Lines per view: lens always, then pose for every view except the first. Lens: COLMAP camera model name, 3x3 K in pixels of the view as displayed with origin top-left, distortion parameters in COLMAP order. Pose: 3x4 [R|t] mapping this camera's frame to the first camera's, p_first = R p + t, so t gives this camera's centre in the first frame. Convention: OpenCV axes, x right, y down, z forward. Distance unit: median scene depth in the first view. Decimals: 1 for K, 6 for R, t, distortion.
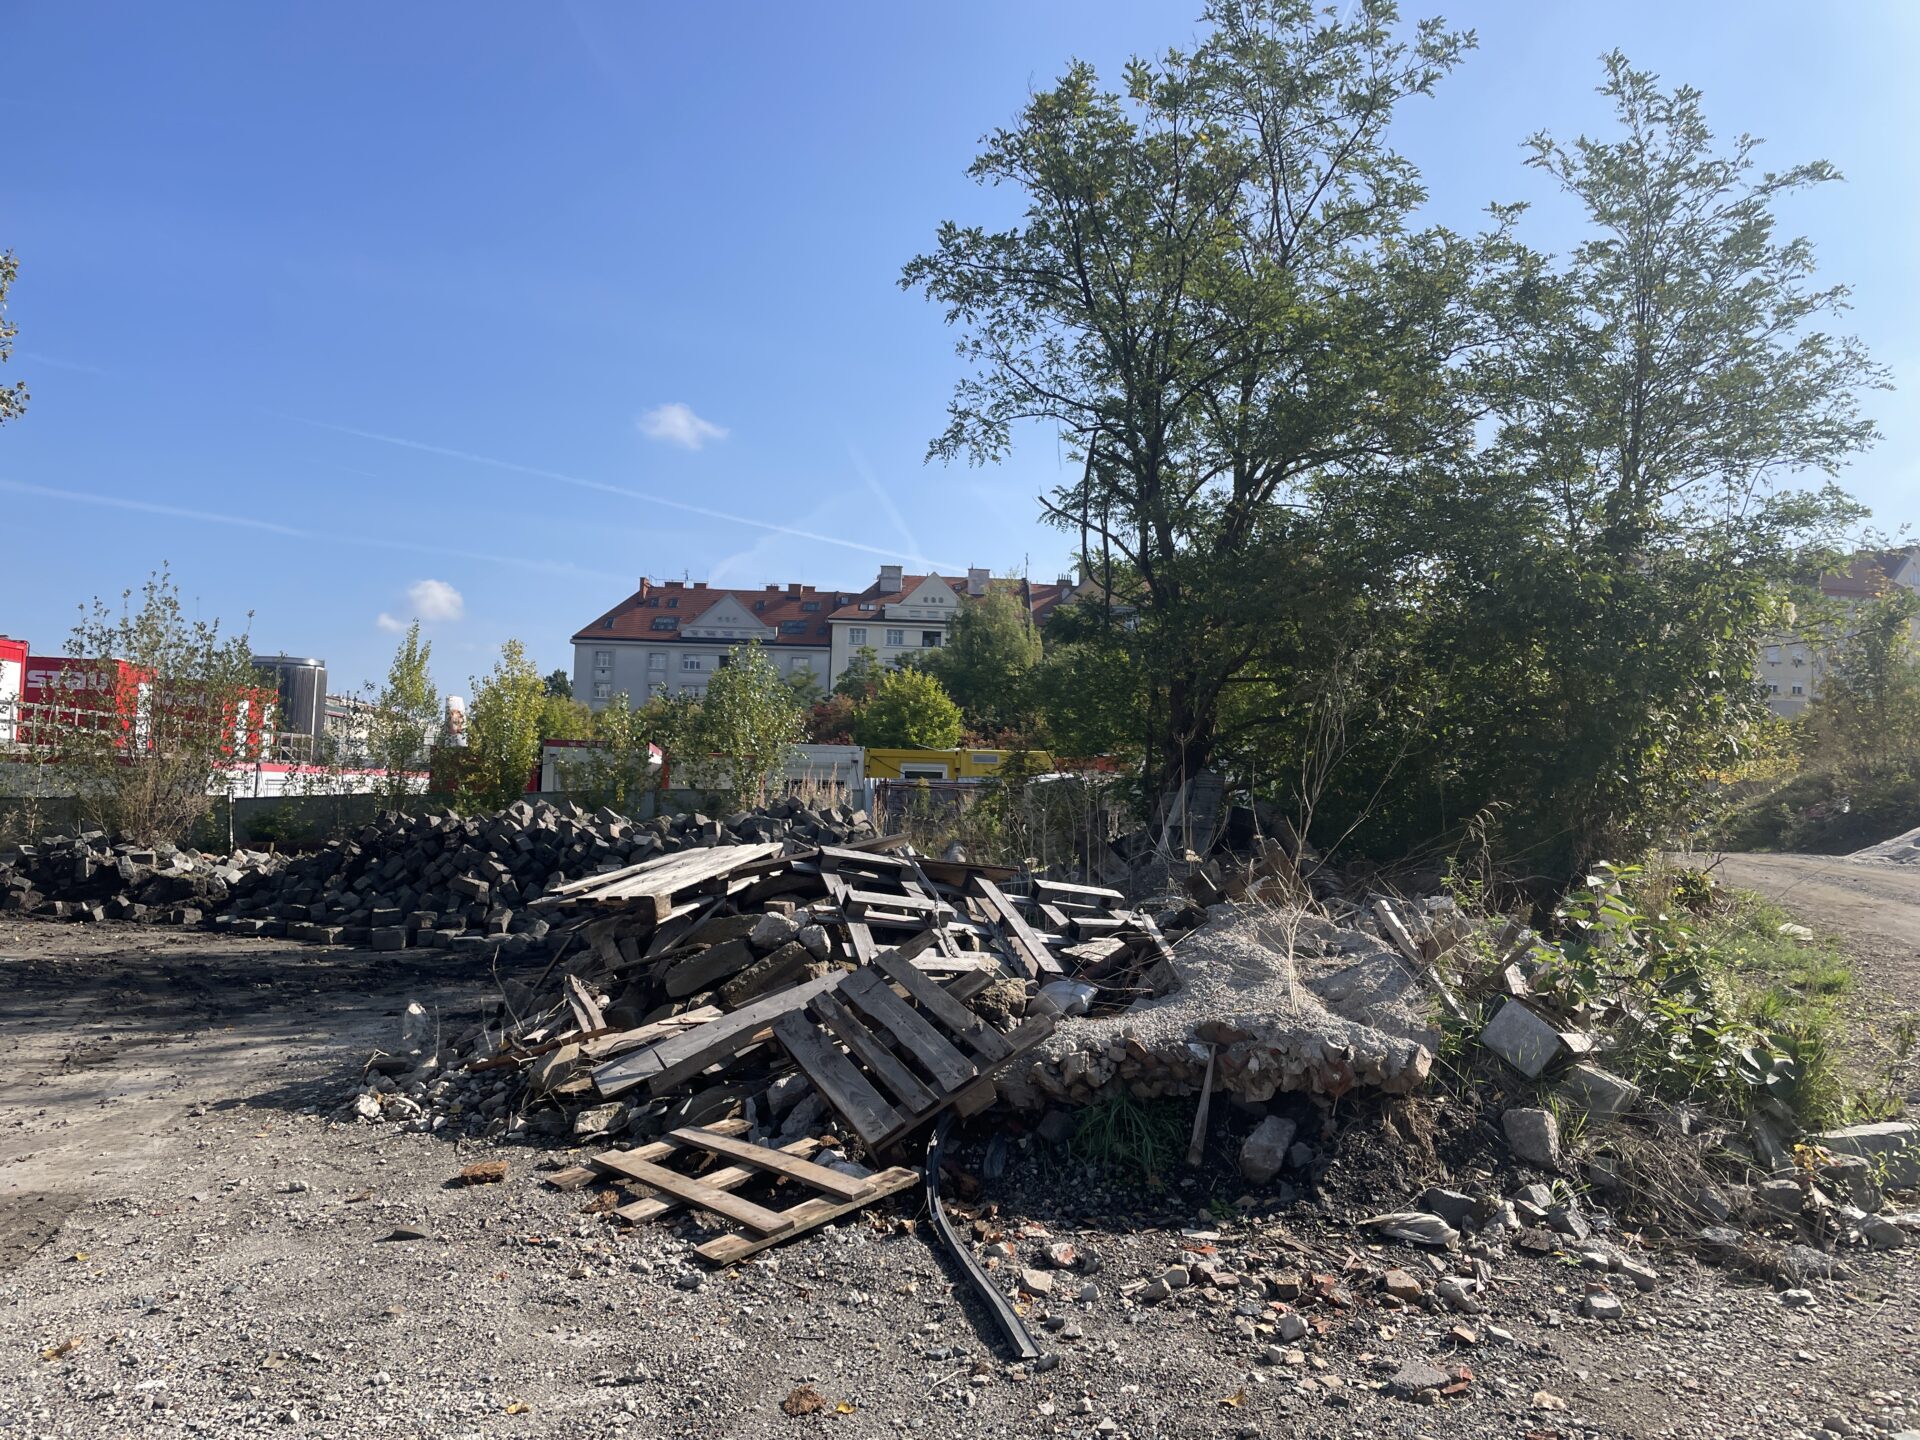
lens RADIAL K [[1447.7, 0, 960.7], [0, 1447.7, 720.1], [0, 0, 1]] dist [0.006258, 0.000585]
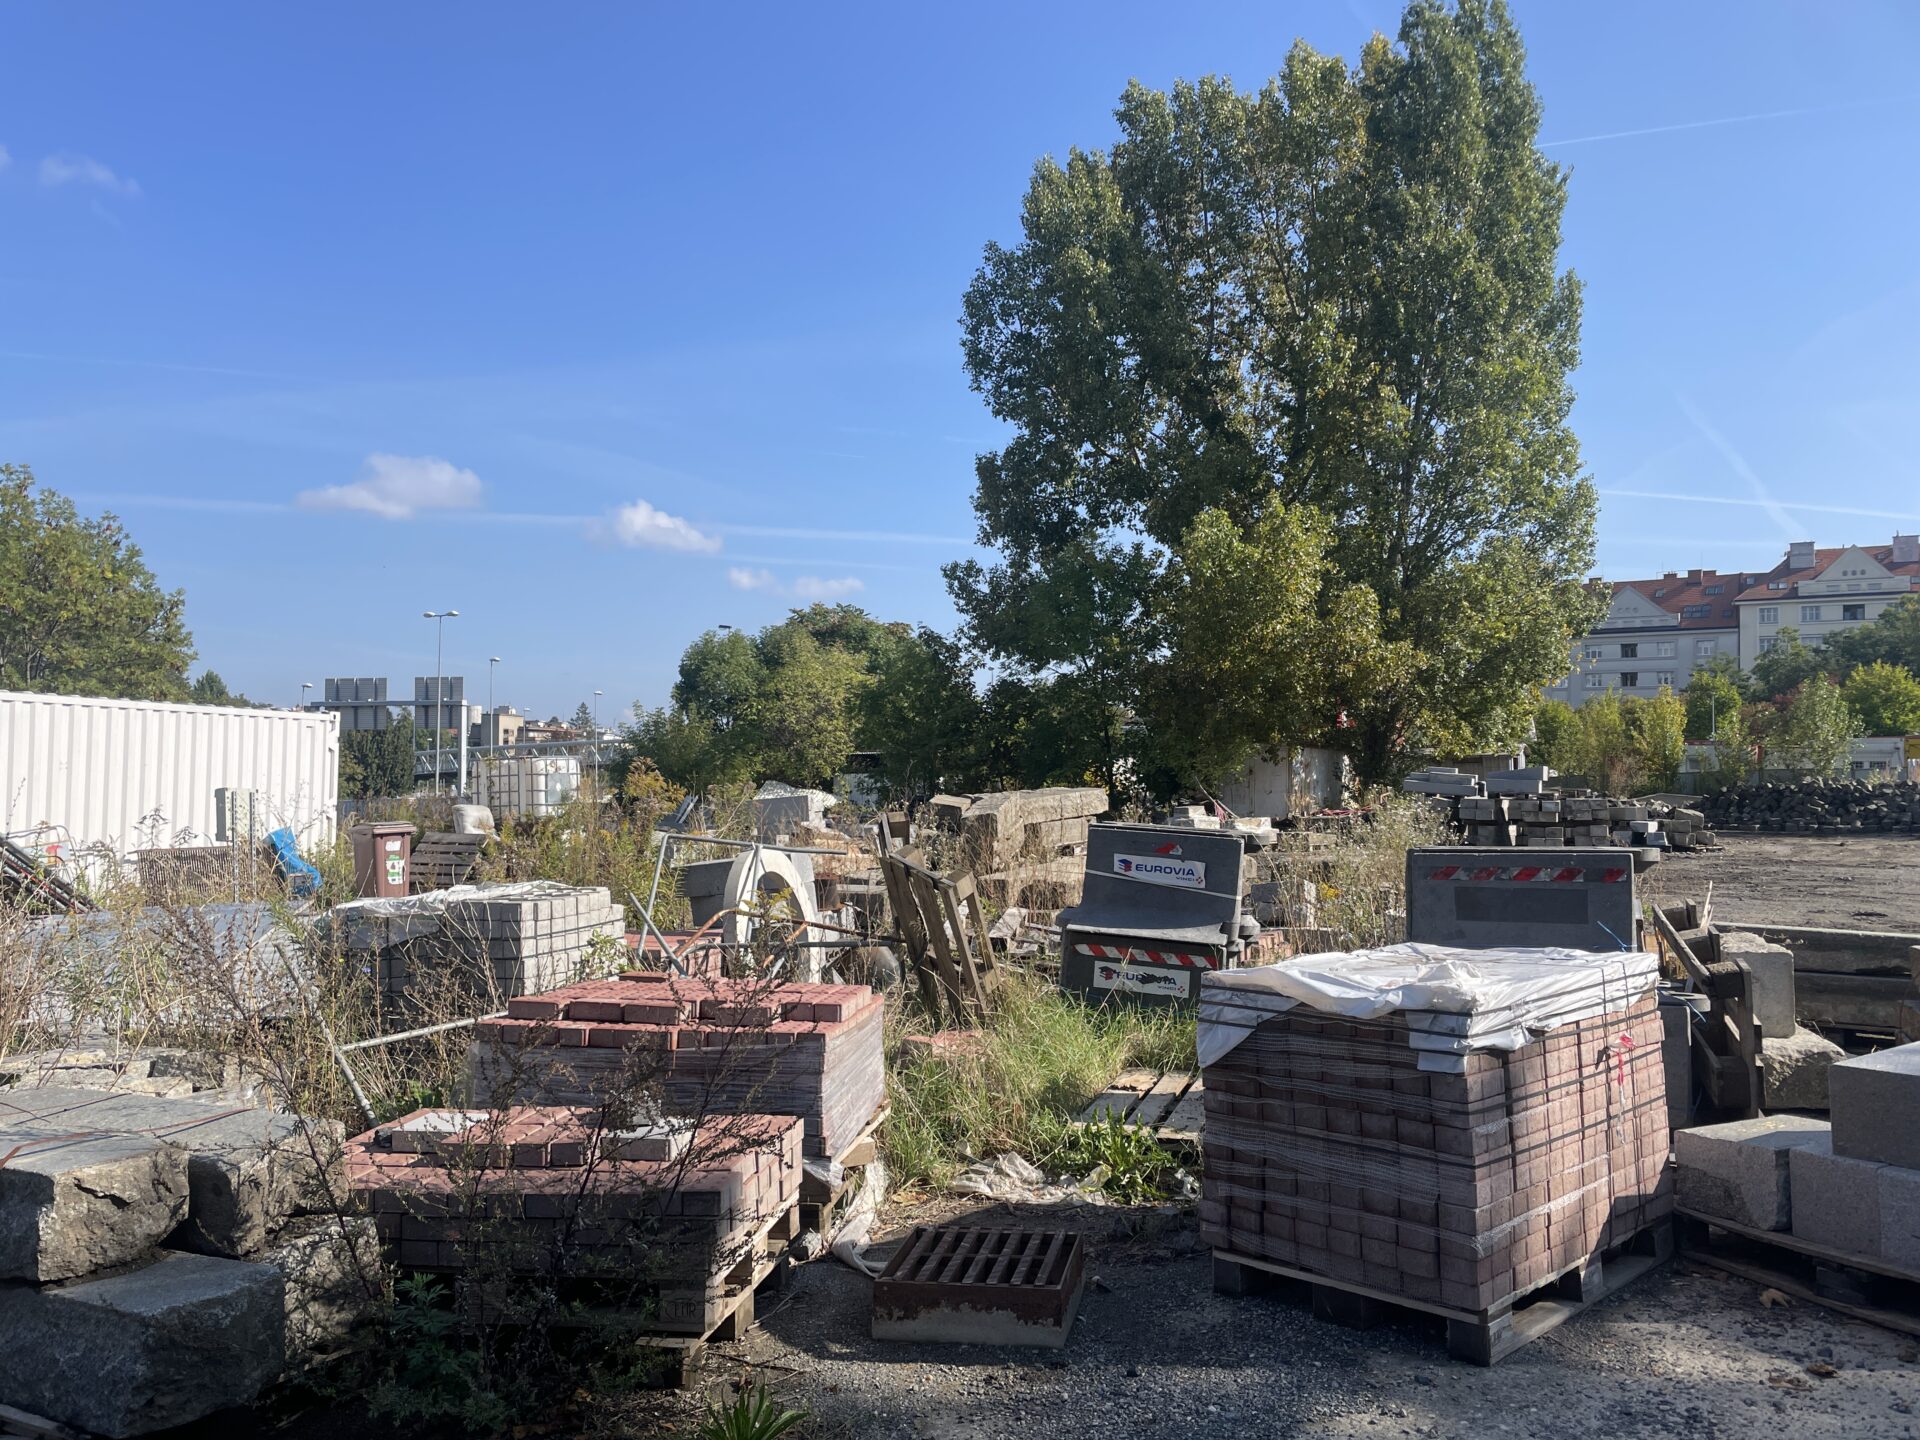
lens RADIAL K [[1447.7, 0, 958.1], [0, 1447.7, 719.0], [0, 0, 1]] dist [0.006258, 0.000585]
pose [[0.850178, -0.042424, -0.524783, -0.023087], [0.047825, 0.998850, -0.003269, -0.009170], [0.524318, -0.022319, 0.851230, -0.168091]]
